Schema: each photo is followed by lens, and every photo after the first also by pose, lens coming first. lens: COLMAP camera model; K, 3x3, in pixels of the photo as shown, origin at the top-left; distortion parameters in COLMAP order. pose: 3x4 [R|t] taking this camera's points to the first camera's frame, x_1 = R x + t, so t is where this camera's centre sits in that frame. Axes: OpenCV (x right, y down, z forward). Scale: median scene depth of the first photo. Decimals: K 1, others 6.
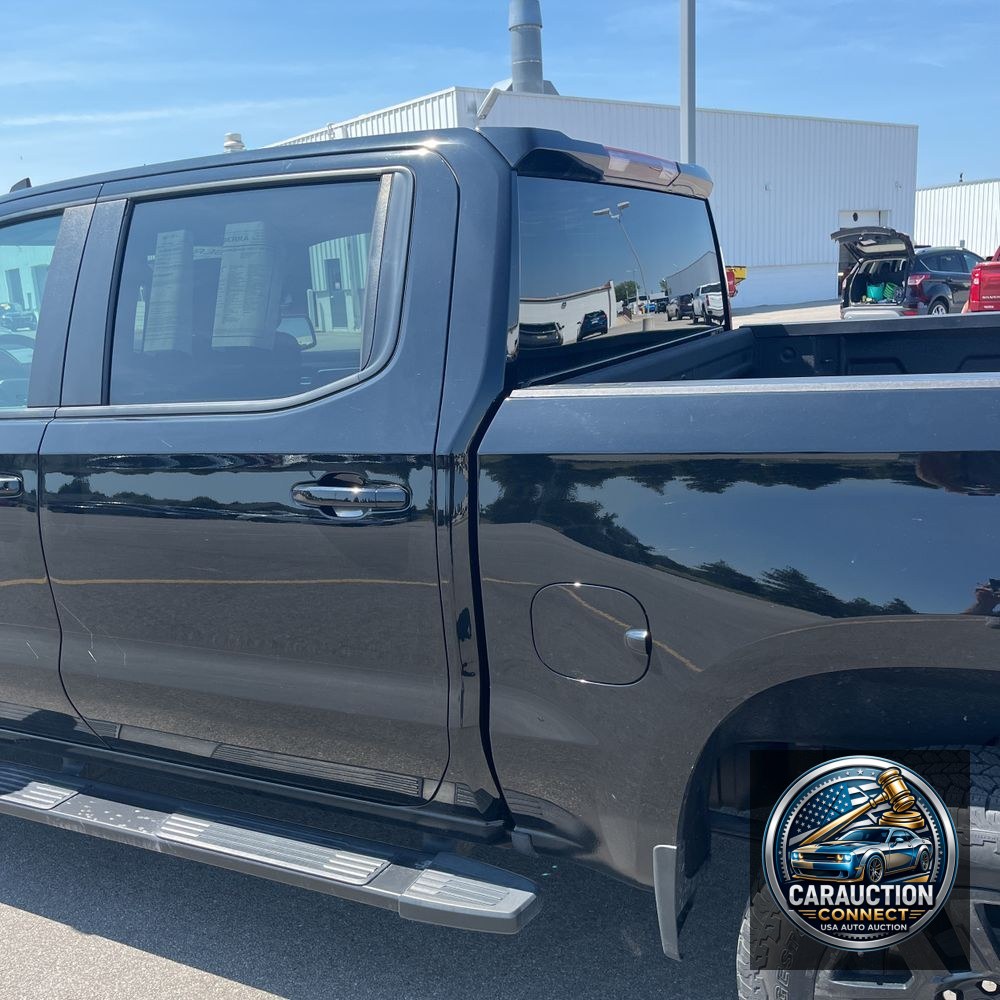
lens RADIAL K [[1023.0, 0, 485.3], [0, 1023.0, 503.9], [0, 0, 1]] dist [0.043463, 0.000000]
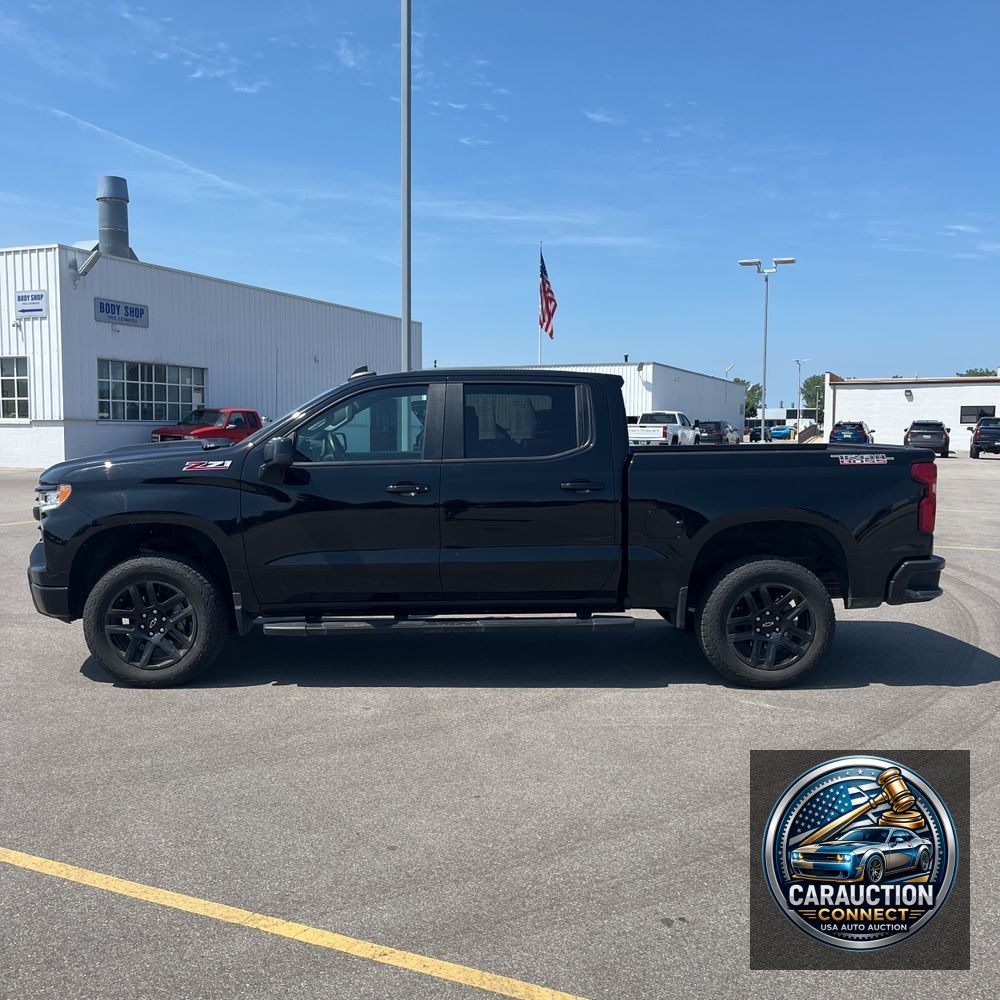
lens RADIAL K [[1023.0, 0, 493.6], [0, 1023.0, 497.6], [0, 0, 1]] dist [0.043463, 0.000000]
pose [[0.875786, 0.024831, 0.482060, -0.143593], [0.049774, 0.988707, -0.141357, 0.034372], [-0.480126, 0.147792, 0.864660, -0.117673]]
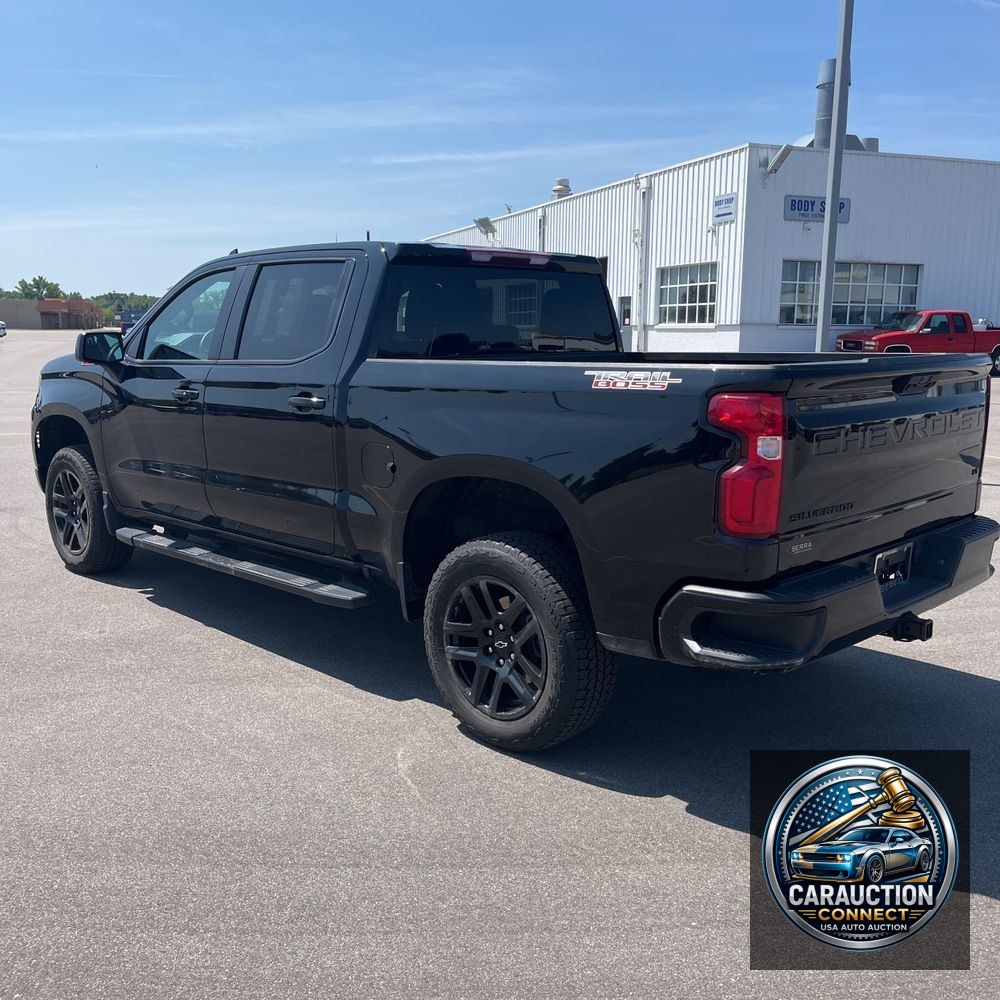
lens RADIAL K [[1023.0, 0, 491.7], [0, 1023.0, 504.7], [0, 0, 1]] dist [0.043463, 0.000000]
pose [[0.949600, 0.115039, -0.291592, 0.071295], [-0.124619, 0.992100, -0.014428, 0.015013], [0.287628, 0.050039, 0.956434, -0.077931]]
